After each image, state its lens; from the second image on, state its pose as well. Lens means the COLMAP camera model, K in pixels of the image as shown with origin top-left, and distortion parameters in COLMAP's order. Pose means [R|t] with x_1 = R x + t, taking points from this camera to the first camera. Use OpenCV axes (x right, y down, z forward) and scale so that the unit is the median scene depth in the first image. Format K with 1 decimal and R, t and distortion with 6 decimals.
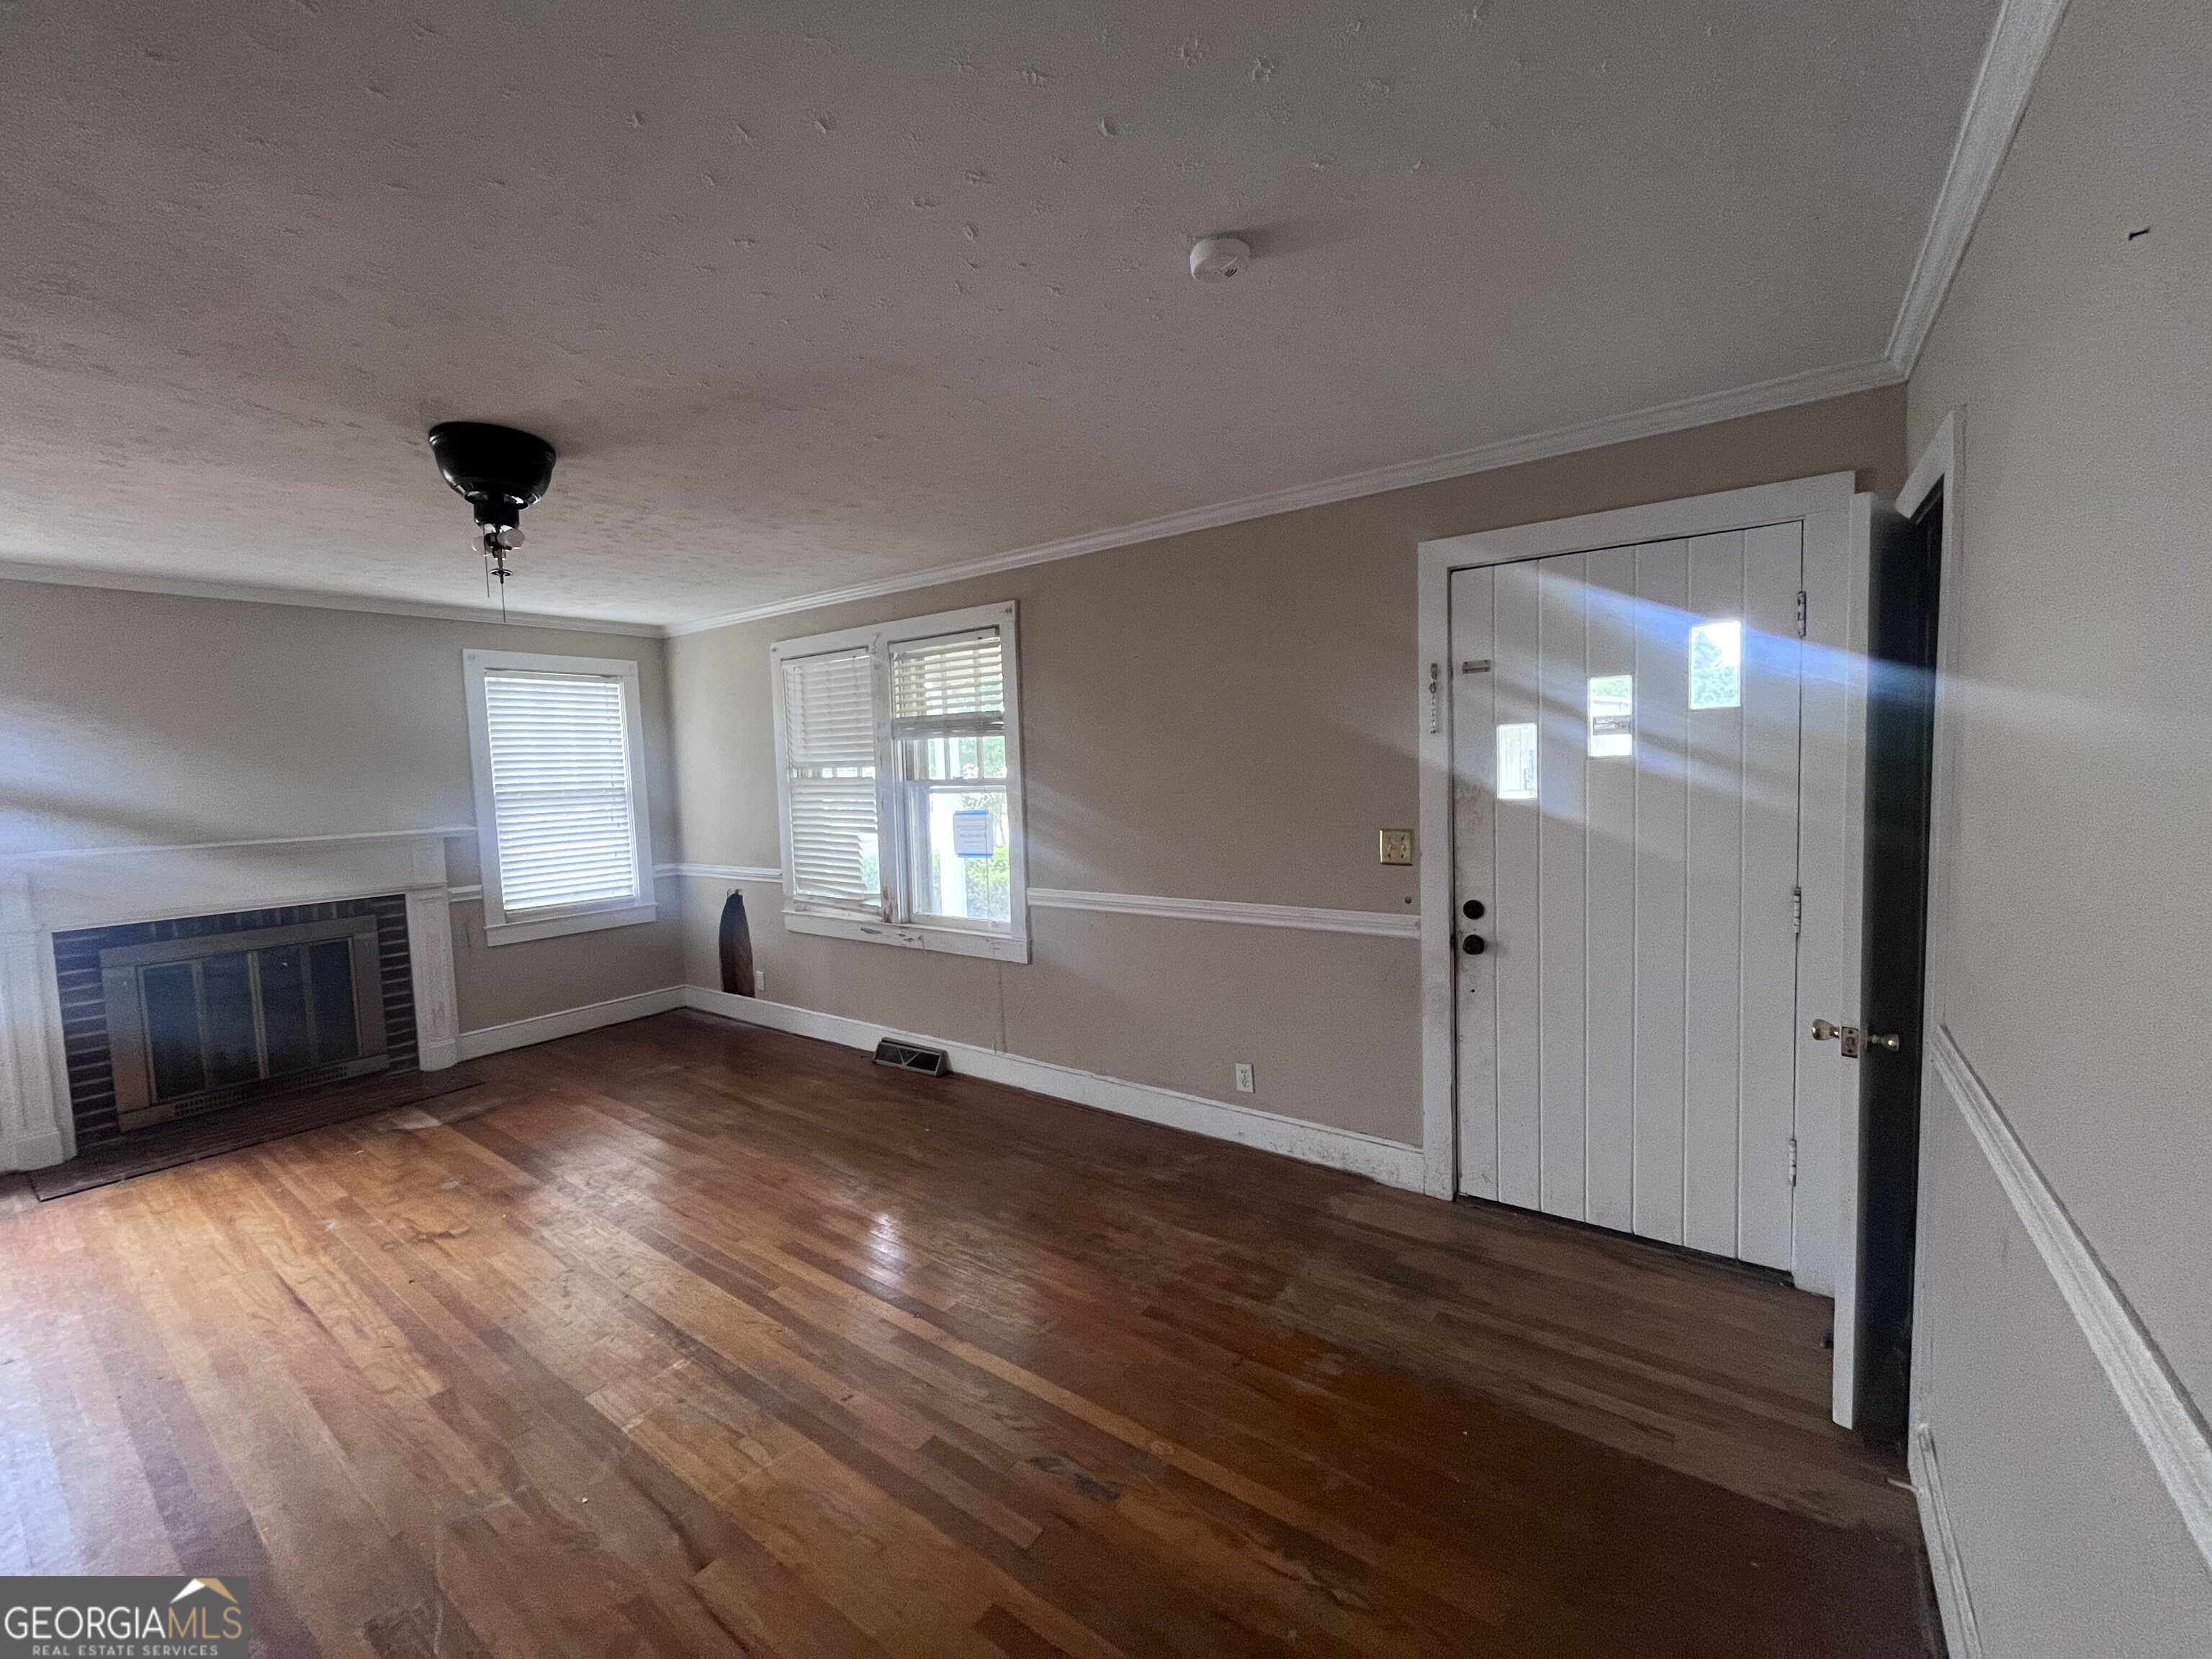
lens RADIAL K [[893.0, 0, 1097.3], [0, 893.0, 828.0], [0, 0, 1]] dist [-0.001761, -0.000096]
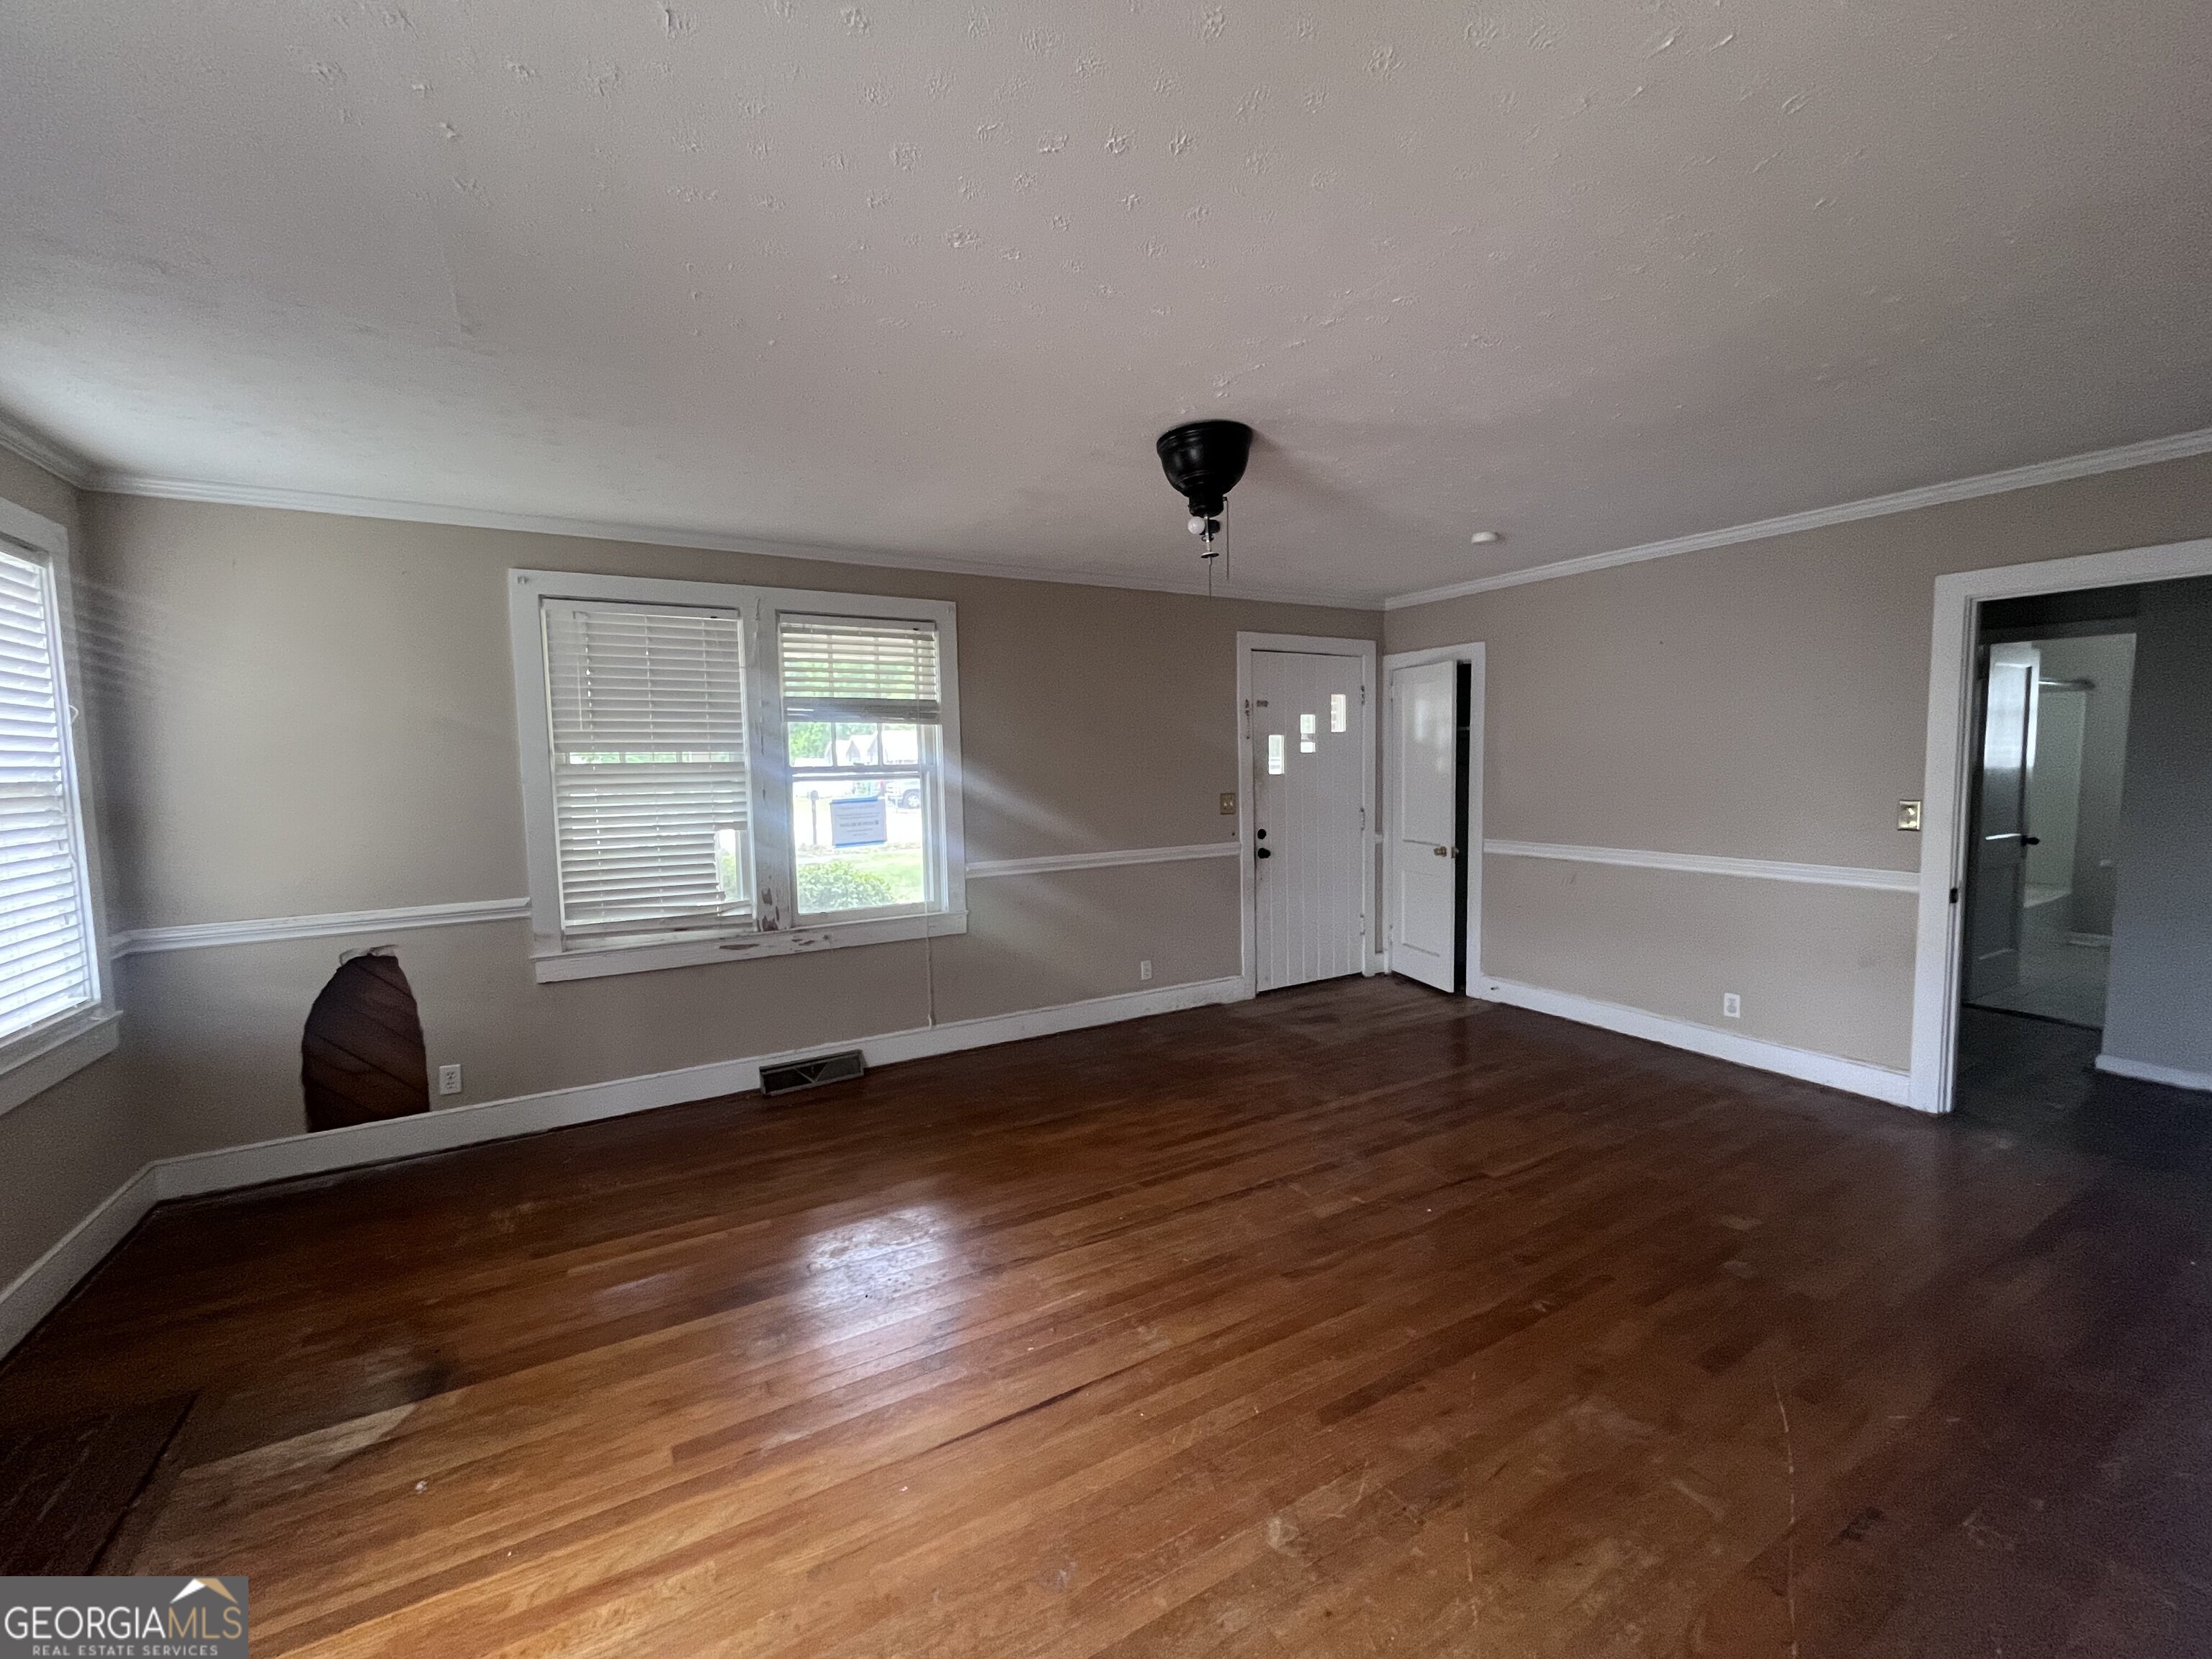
lens RADIAL K [[893.0, 0, 1094.4], [0, 893.0, 829.2], [0, 0, 1]] dist [-0.001761, -0.000096]
pose [[0.411800, -0.048104, 0.910004, -1.006174], [0.069441, 0.997359, 0.021298, 0.012375], [-0.908625, 0.054421, 0.414052, 0.392490]]
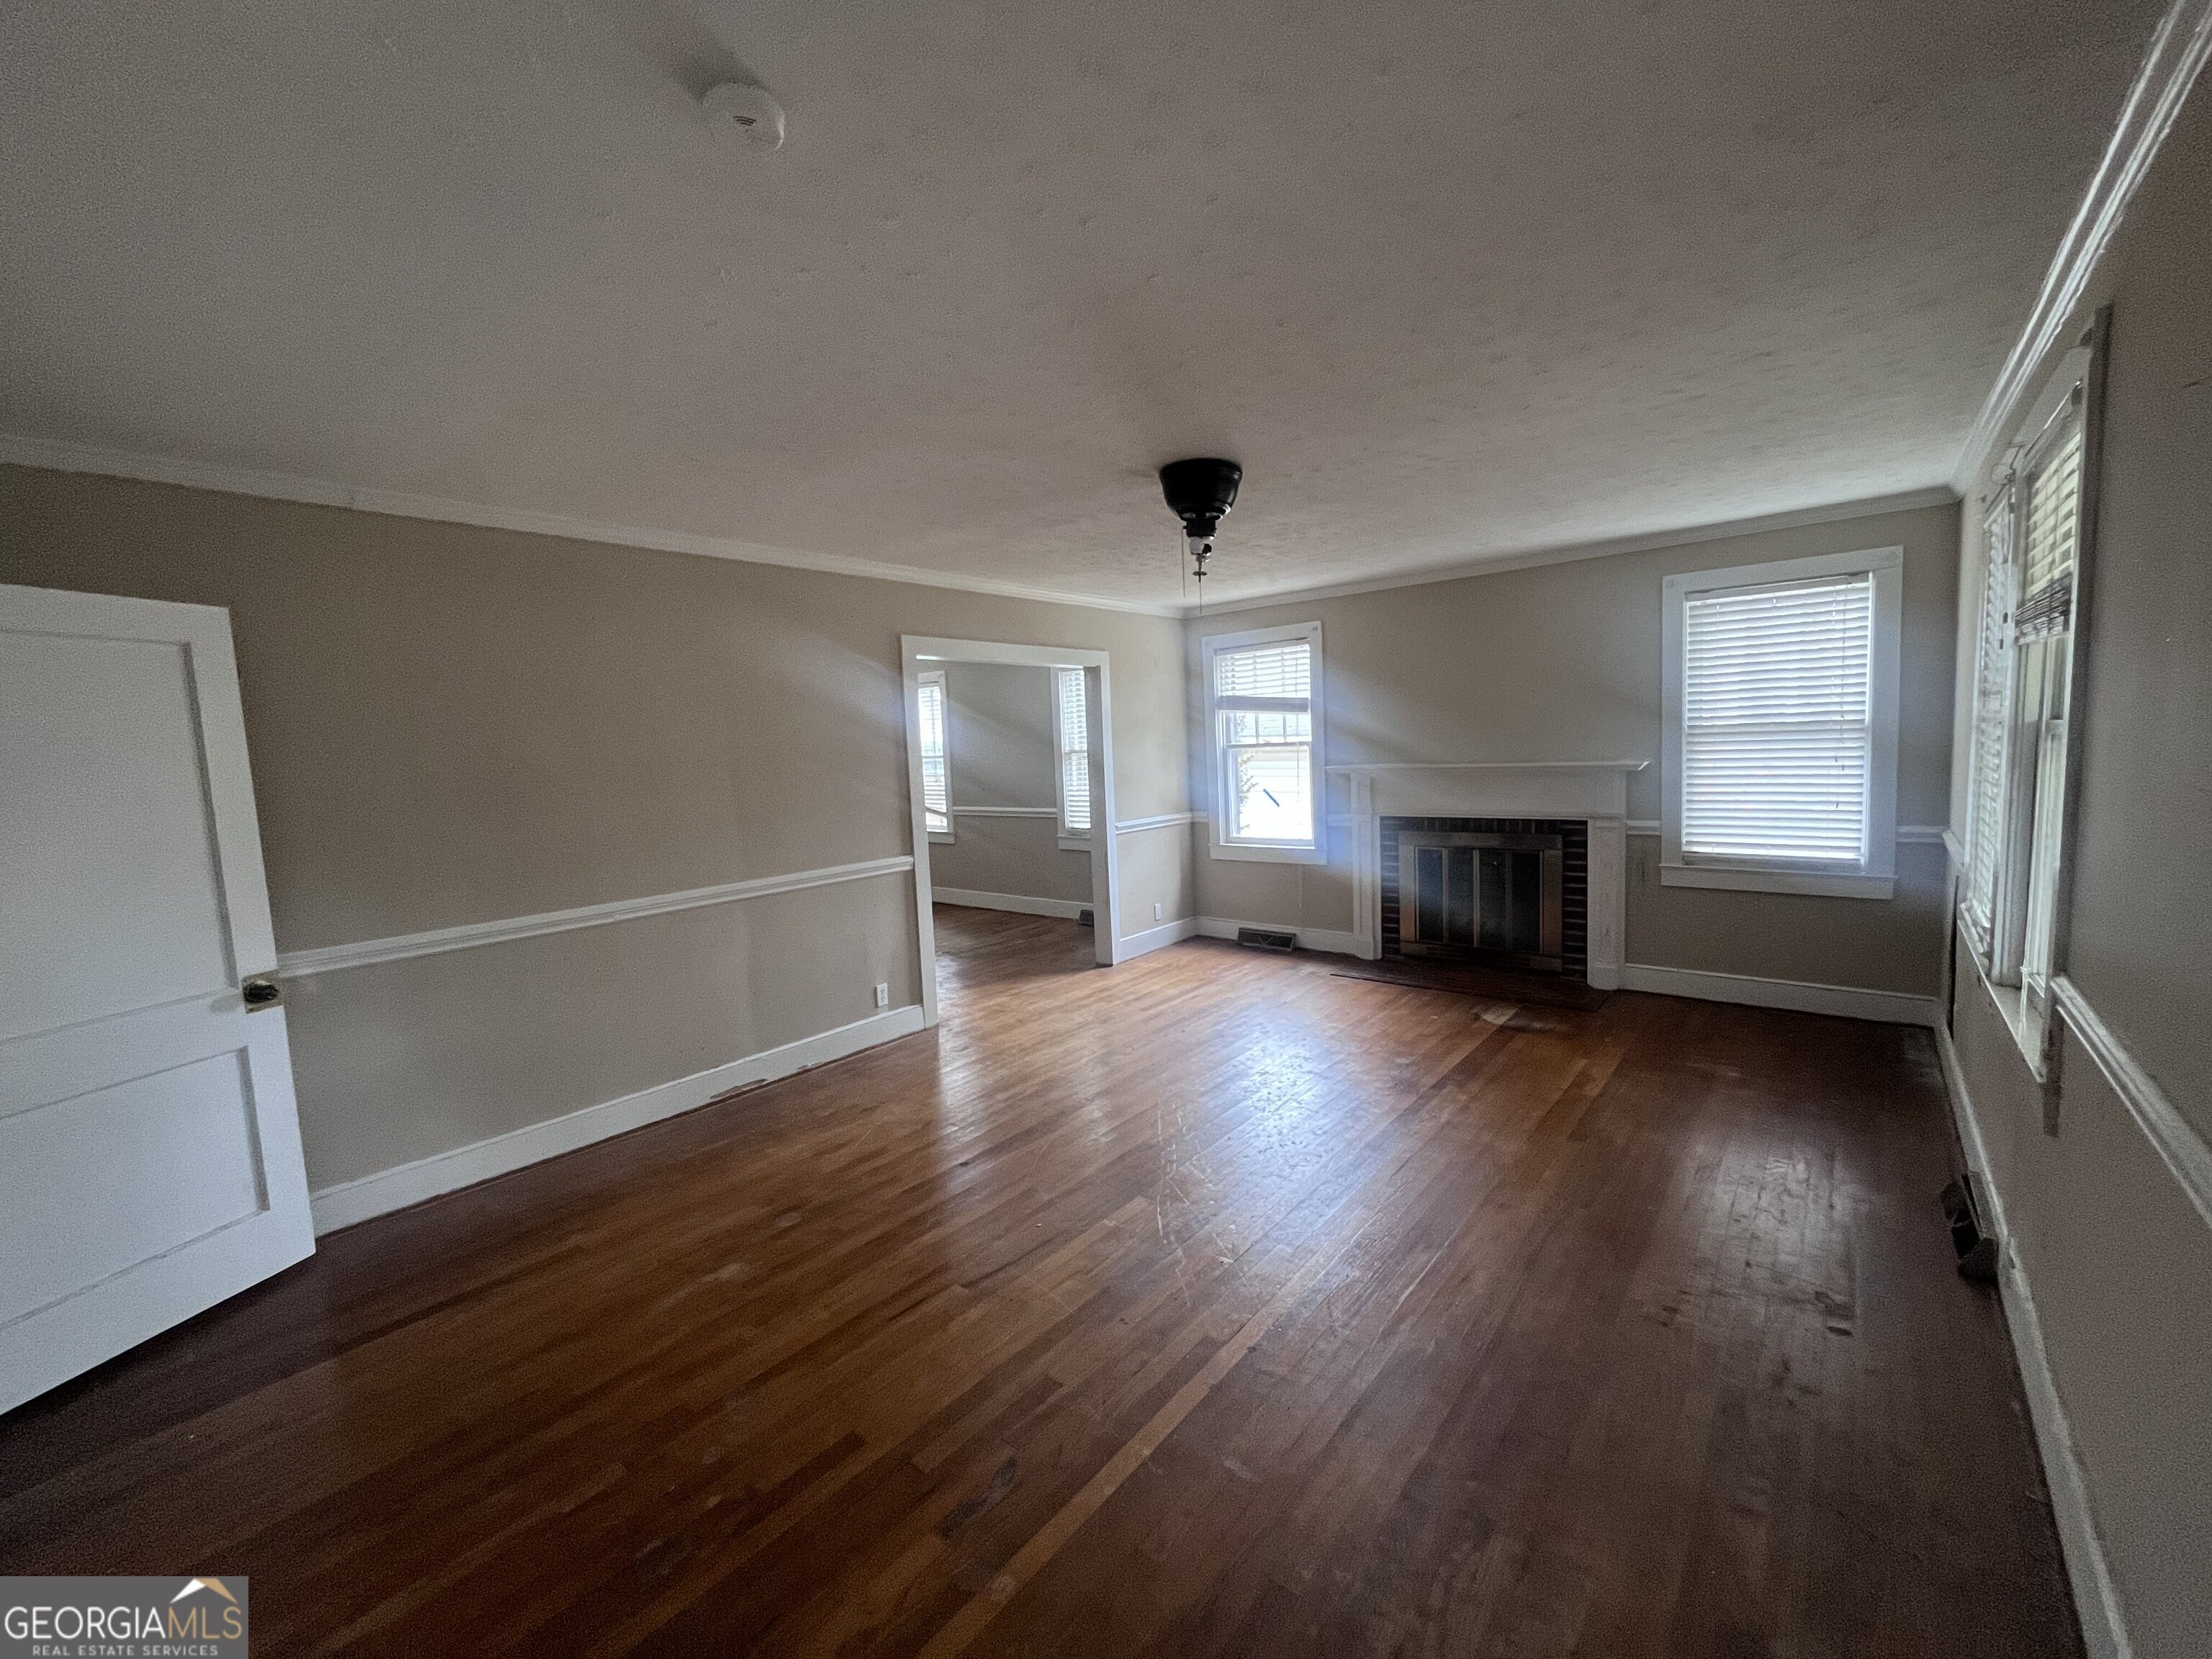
lens RADIAL K [[893.0, 0, 1098.7], [0, 893.0, 827.4], [0, 0, 1]] dist [-0.001761, -0.000096]
pose [[-0.068313, 0.128188, -0.989394, 0.382035], [-0.023017, 0.991245, 0.130017, -0.050992], [0.997398, 0.031655, -0.064765, 0.543832]]
